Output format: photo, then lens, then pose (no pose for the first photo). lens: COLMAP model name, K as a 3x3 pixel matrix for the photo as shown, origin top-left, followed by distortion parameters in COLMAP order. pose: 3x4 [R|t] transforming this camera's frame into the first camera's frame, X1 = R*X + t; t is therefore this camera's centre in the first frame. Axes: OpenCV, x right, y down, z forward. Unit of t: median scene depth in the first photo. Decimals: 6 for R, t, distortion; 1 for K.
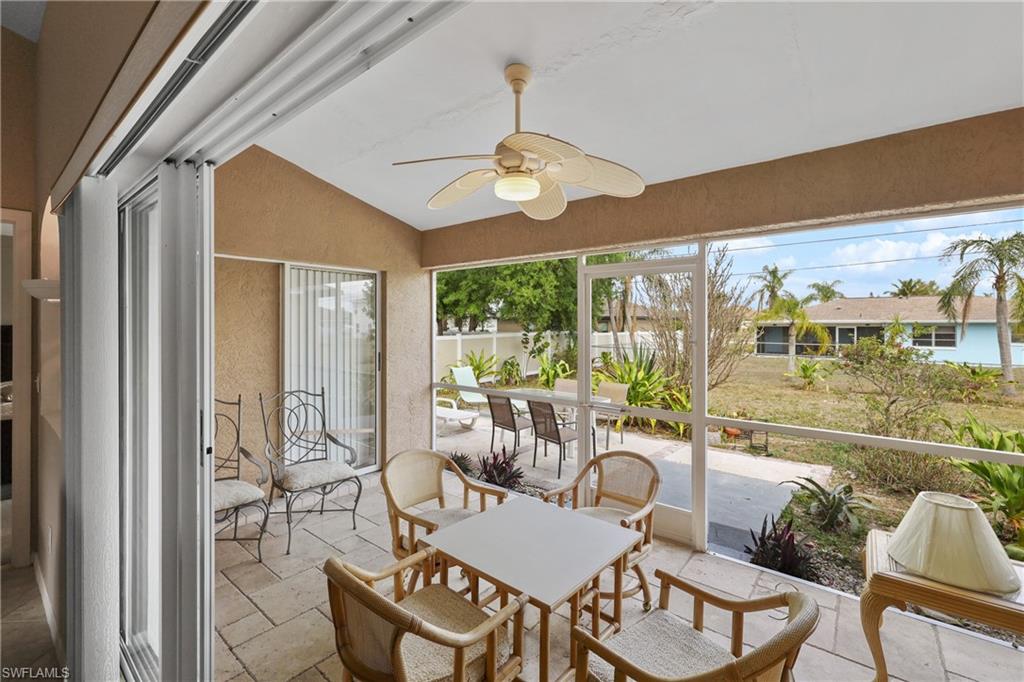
lens RADIAL K [[432.2, 0, 511.2], [0, 432.2, 325.0], [0, 0, 1]] dist [-0.001856, 0.000506]
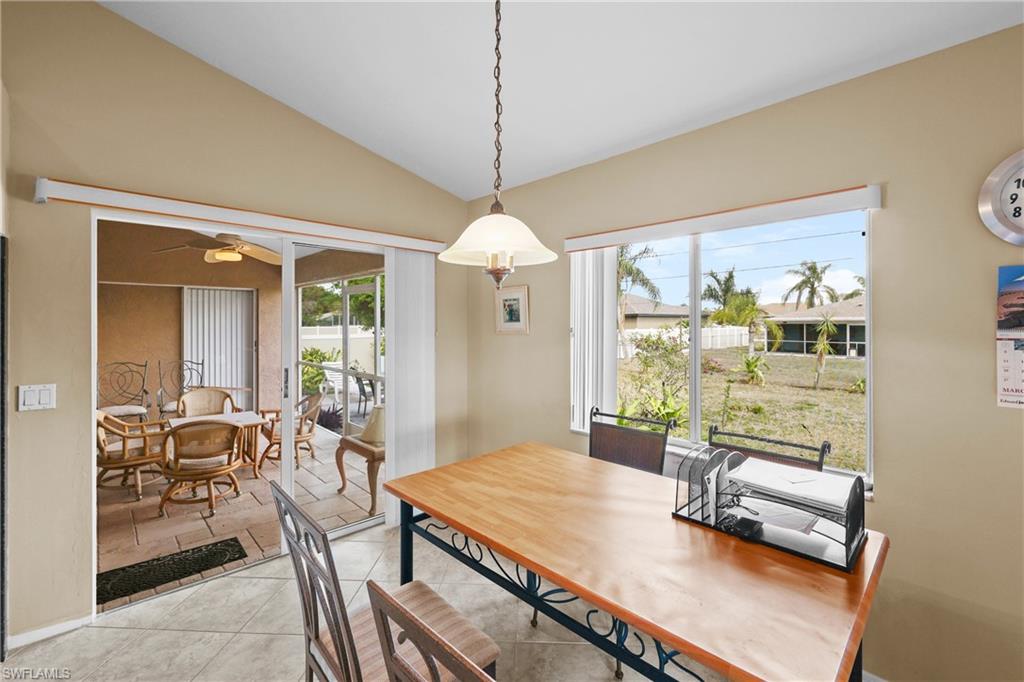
lens RADIAL K [[432.2, 0, 508.9], [0, 432.2, 320.6], [0, 0, 1]] dist [-0.001856, 0.000506]
pose [[0.991615, -0.000256, -0.129227, 0.253980], [-0.000277, 0.999992, -0.004103, -0.000611], [0.129227, 0.004105, 0.991607, -0.138007]]
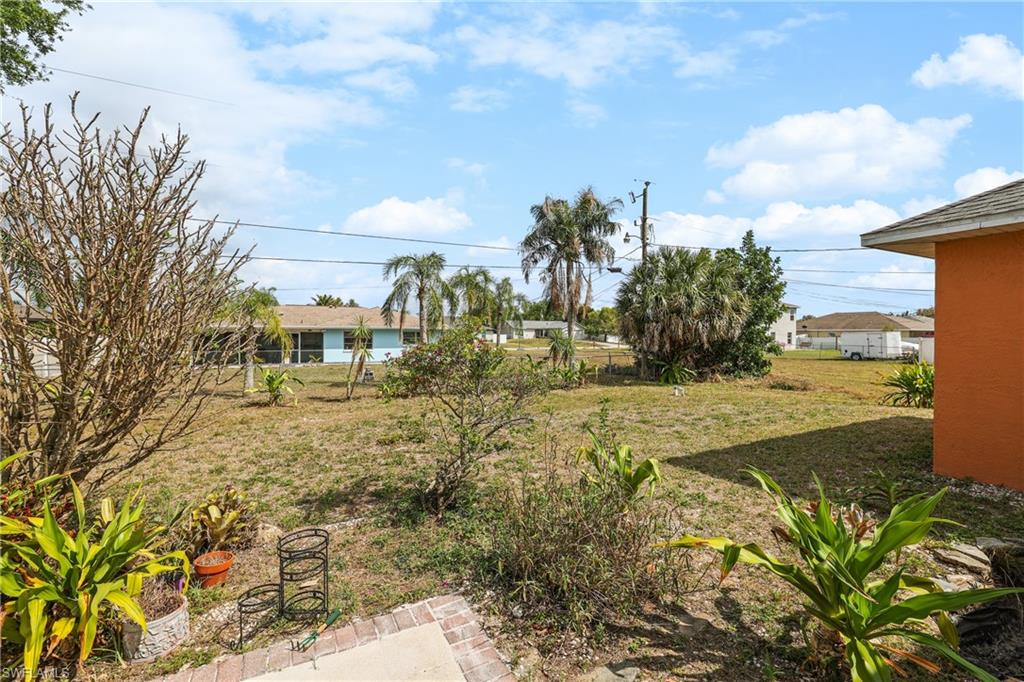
lens RADIAL K [[432.2, 0, 518.8], [0, 432.2, 334.1], [0, 0, 1]] dist [-0.001856, 0.000506]
pose [[0.382086, -0.001383, 0.924126, 0.121404], [0.000066, 0.999999, 0.001470, 0.014108], [-0.924127, -0.000500, 0.382086, 0.286116]]
